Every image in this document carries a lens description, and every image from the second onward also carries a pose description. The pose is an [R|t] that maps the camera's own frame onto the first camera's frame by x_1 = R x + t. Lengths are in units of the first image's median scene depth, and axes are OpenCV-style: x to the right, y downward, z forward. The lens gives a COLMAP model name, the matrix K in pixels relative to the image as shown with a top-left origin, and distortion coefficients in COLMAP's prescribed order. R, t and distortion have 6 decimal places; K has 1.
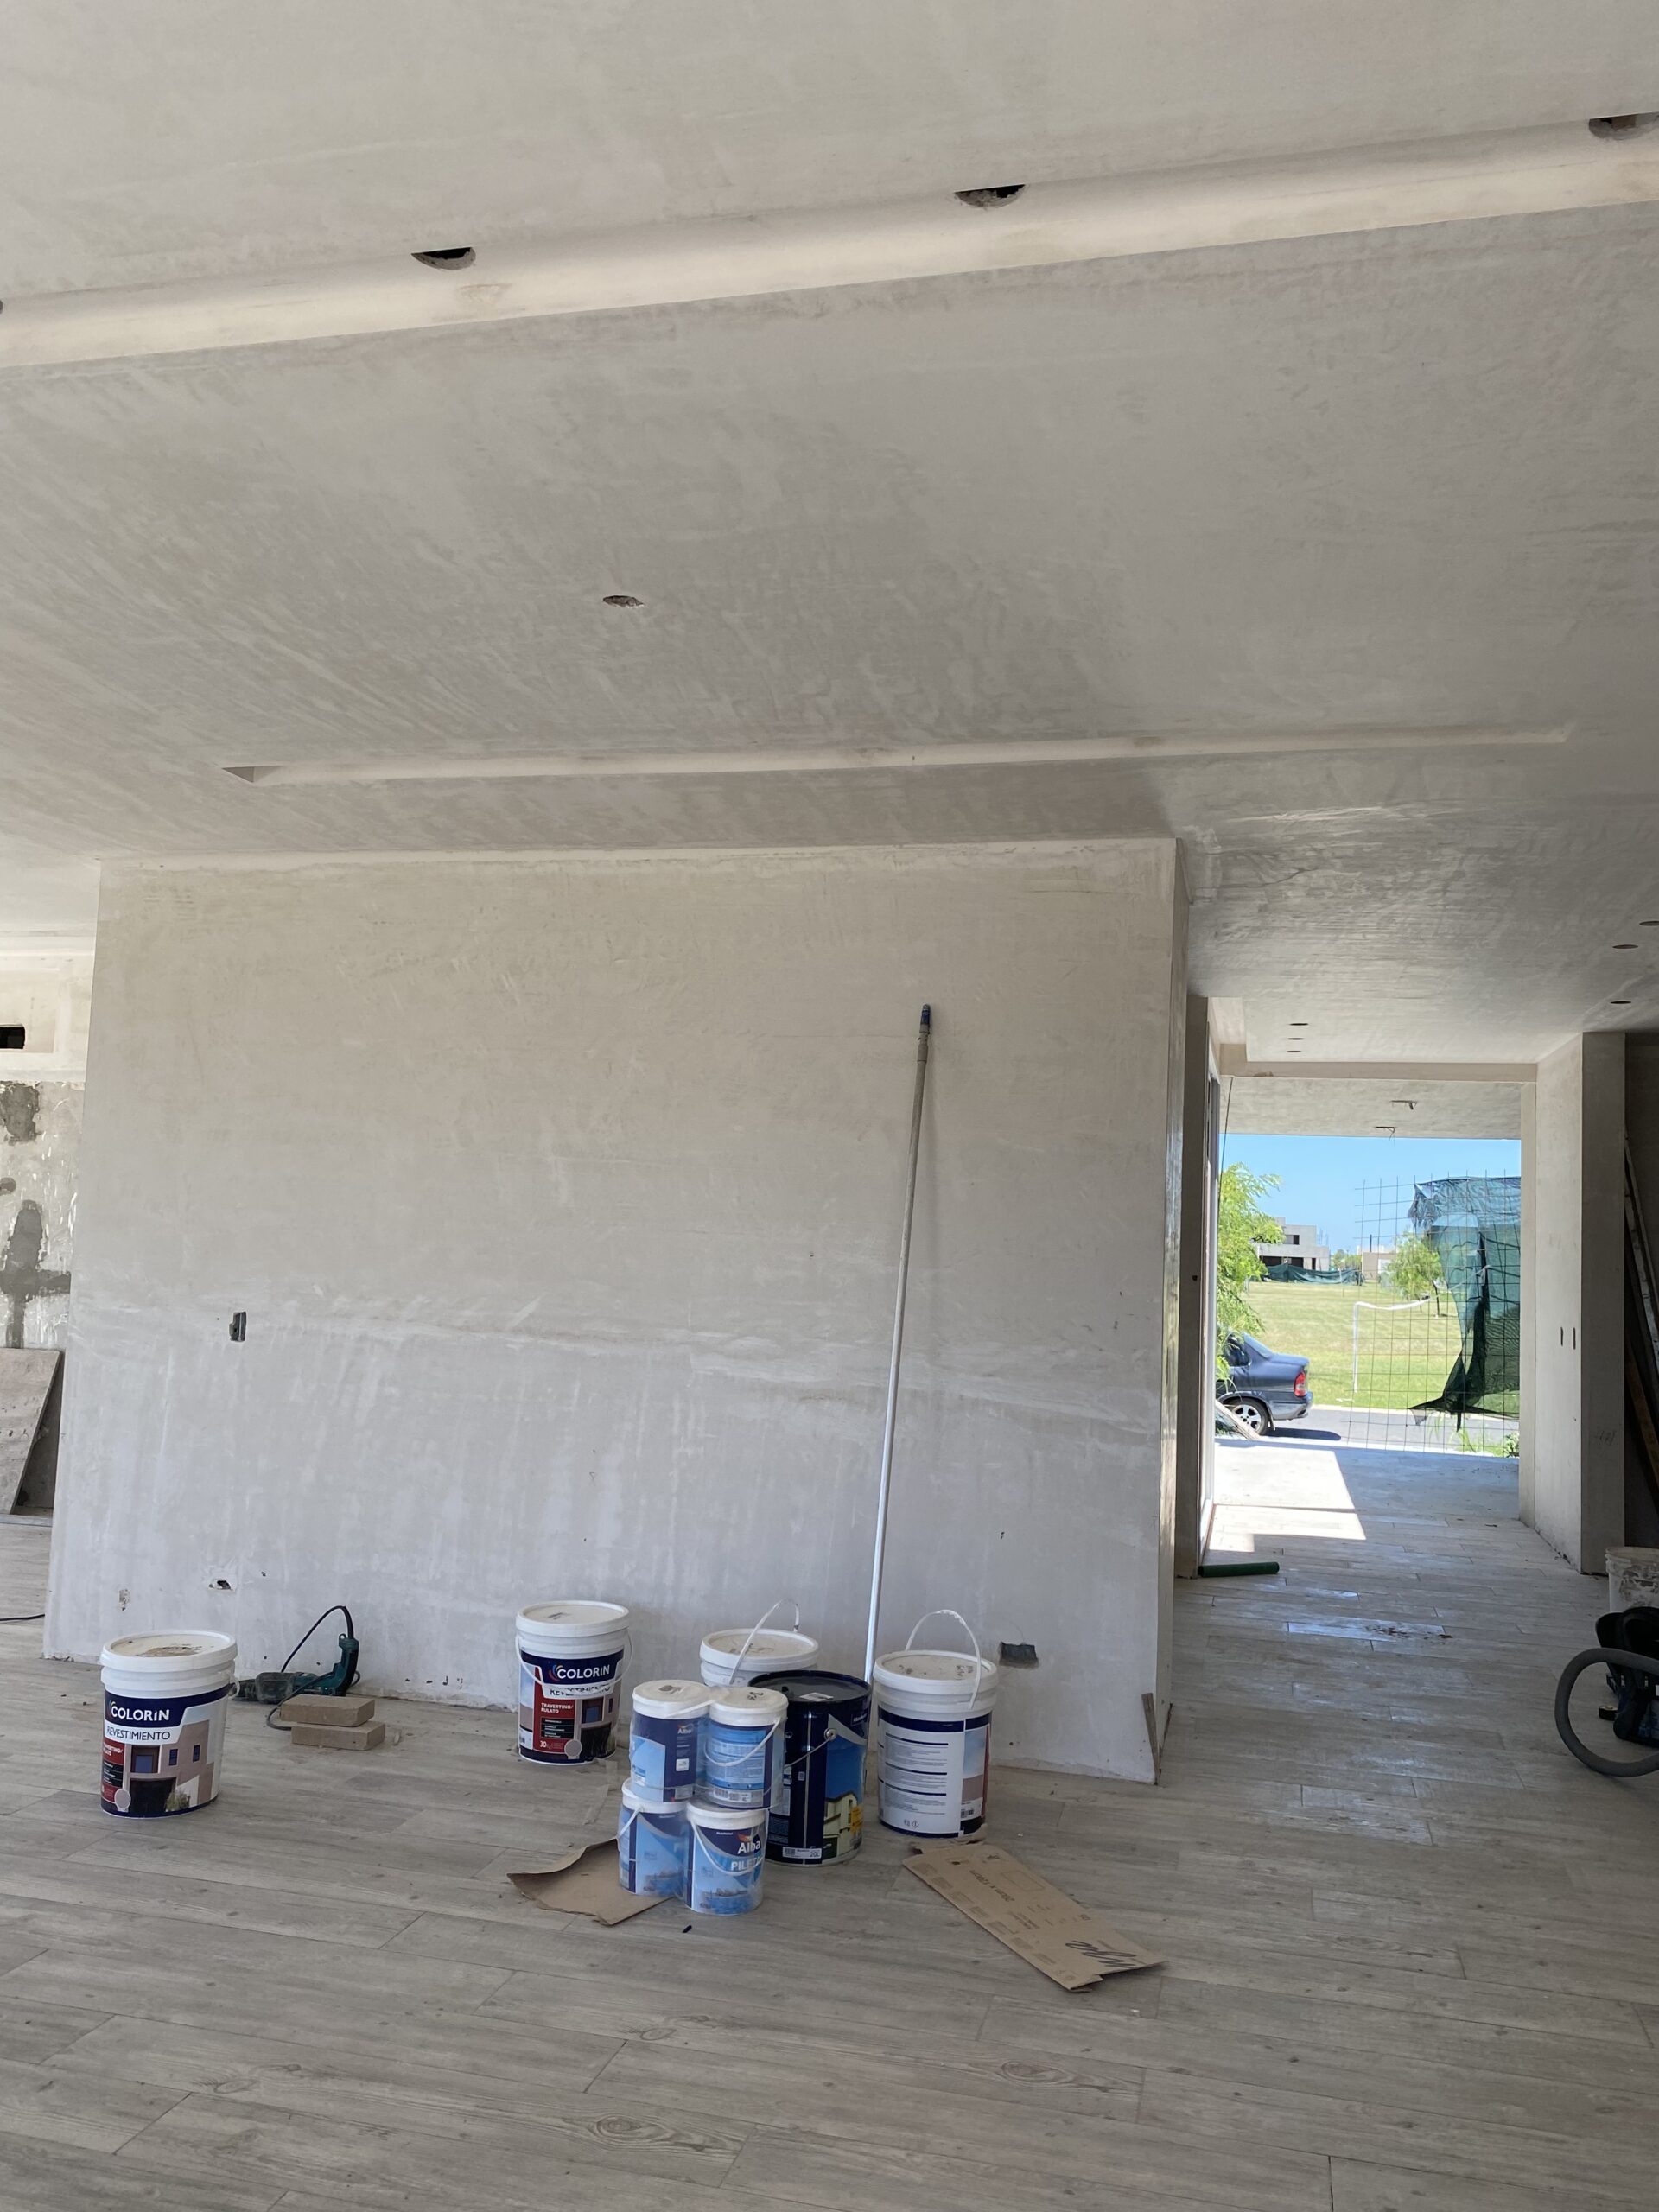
lens RADIAL K [[1672.2, 0, 832.8], [0, 1672.2, 1104.9], [0, 0, 1]] dist [0.014955, -0.021001]
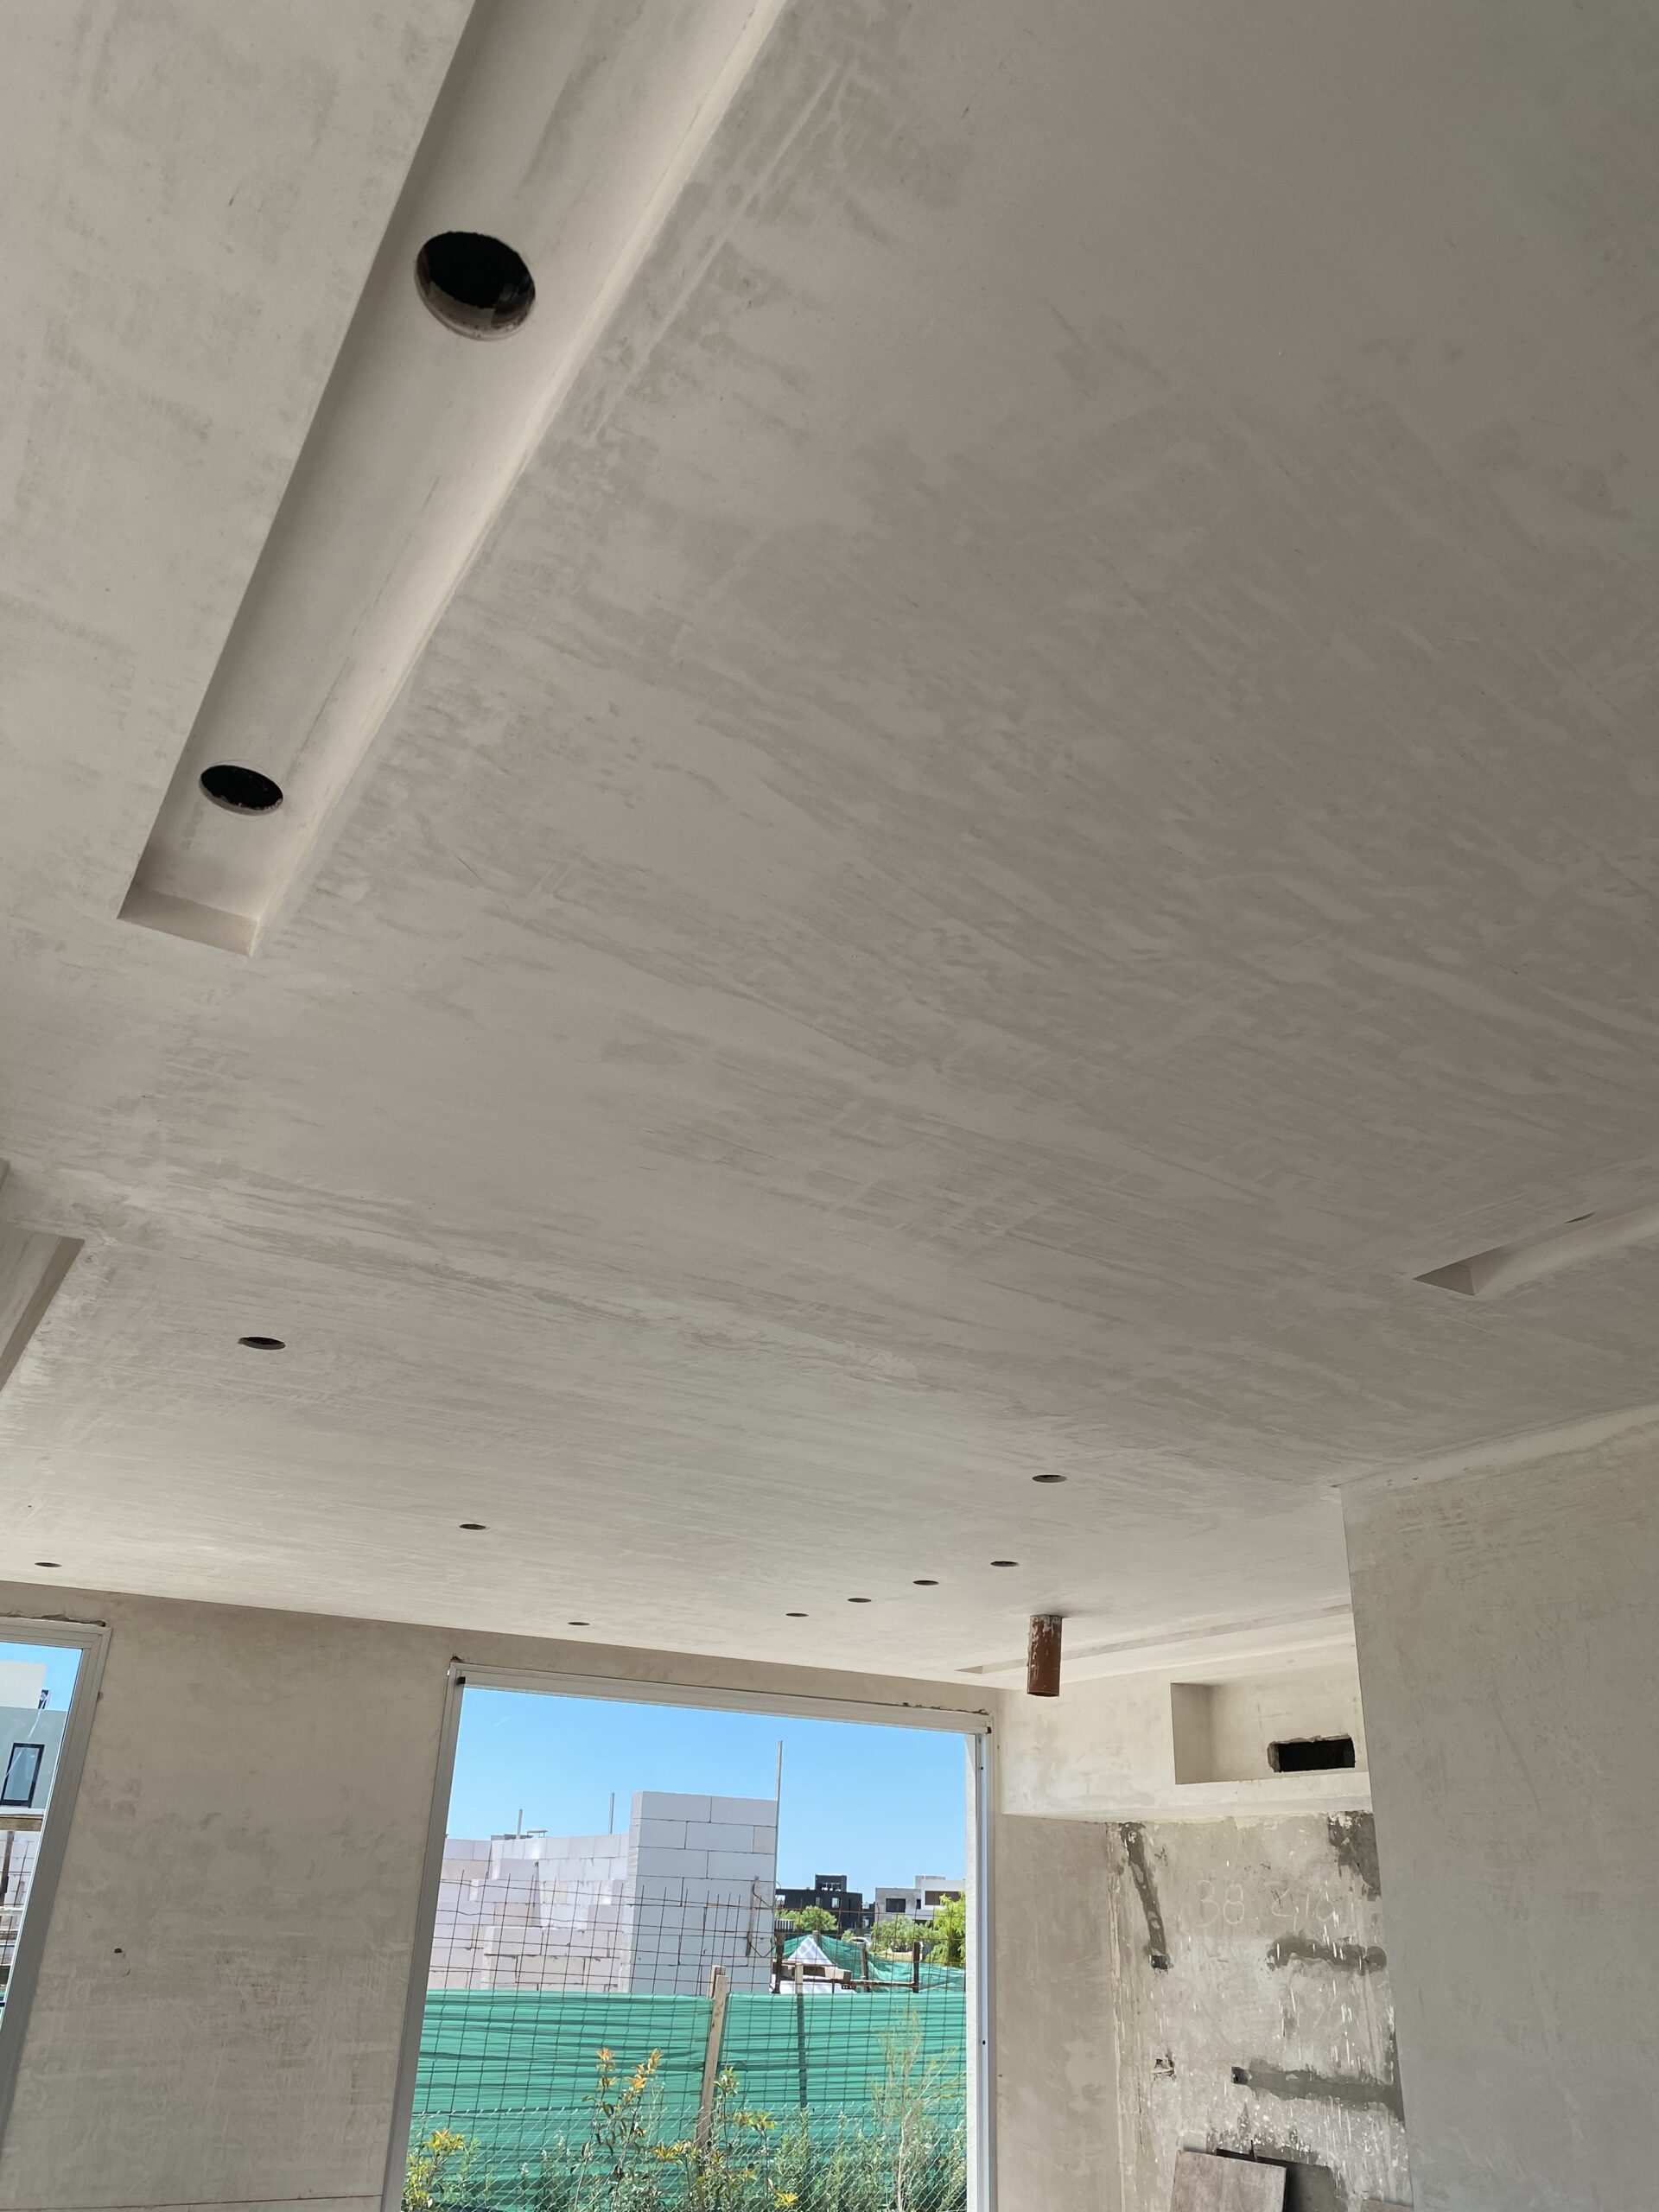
lens RADIAL K [[1672.2, 0, 825.9], [0, 1672.2, 1112.1], [0, 0, 1]] dist [0.014955, -0.021001]
pose [[0.698841, -0.325492, -0.636927, -0.096340], [0.054255, 0.912019, -0.406544, -0.013345], [0.713216, 0.249553, 0.655016, 0.410150]]
